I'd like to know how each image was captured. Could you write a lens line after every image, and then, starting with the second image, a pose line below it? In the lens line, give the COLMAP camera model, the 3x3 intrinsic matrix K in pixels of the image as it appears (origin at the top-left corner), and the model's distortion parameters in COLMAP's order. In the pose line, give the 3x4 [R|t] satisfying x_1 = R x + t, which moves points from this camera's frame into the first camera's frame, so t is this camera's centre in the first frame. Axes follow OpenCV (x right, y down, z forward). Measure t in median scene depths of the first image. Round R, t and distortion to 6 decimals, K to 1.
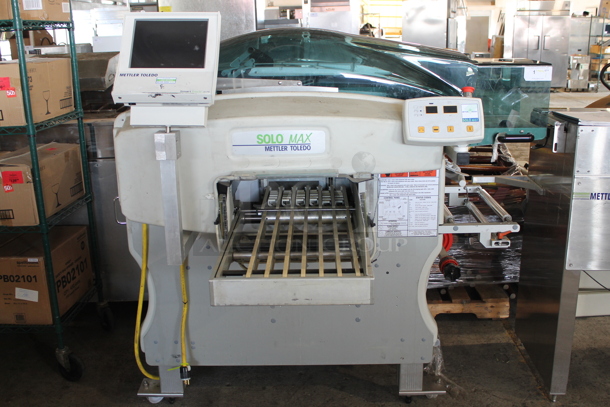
lens RADIAL K [[606.1, 0, 302.4], [0, 606.1, 189.8], [0, 0, 1]] dist [-0.086242, -0.009190]
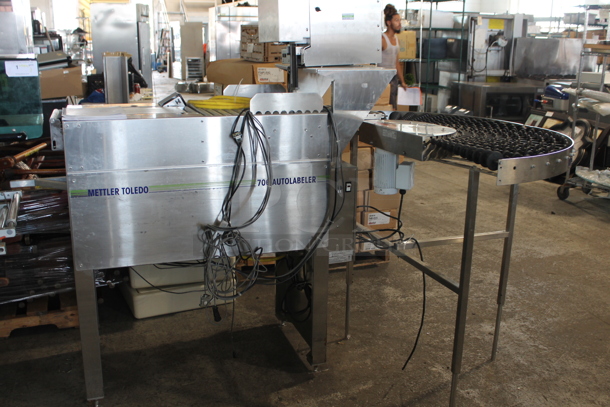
lens RADIAL K [[606.1, 0, 302.4], [0, 606.1, 189.8], [0, 0, 1]] dist [-0.086242, -0.009190]
pose [[0.918166, -0.070640, 0.389848, 0.594125], [0.074833, 0.997186, 0.004442, 0.037926], [-0.389065, 0.025095, 0.920869, -0.054525]]
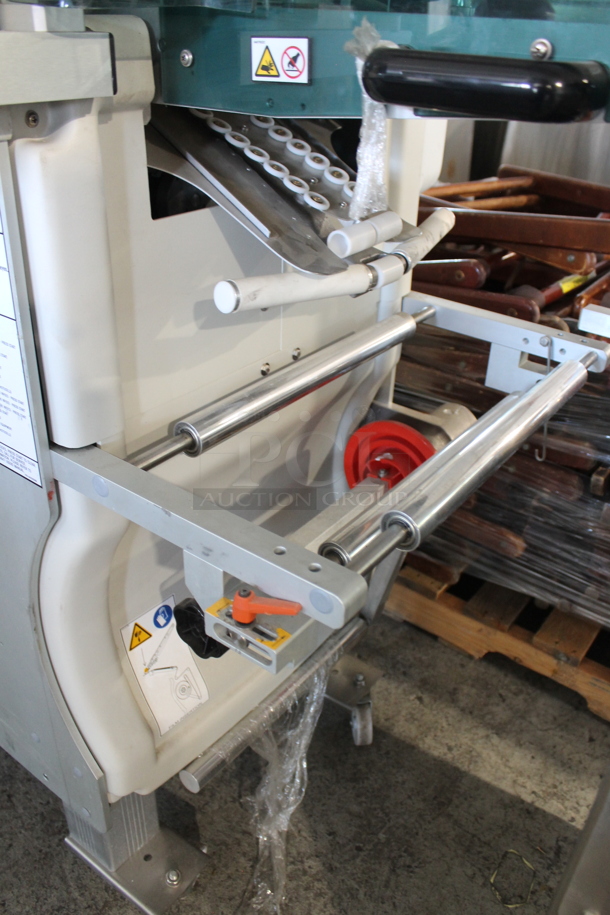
lens RADIAL K [[764.2, 0, 305.0], [0, 764.2, 457.5], [0, 0, 1]] dist [-0.096450, 0.015501]
pose [[0.815114, 0.333999, -0.473321, 0.631988], [-0.200776, 0.929296, 0.309998, -0.065168], [0.543394, -0.157652, 0.824541, 1.126082]]
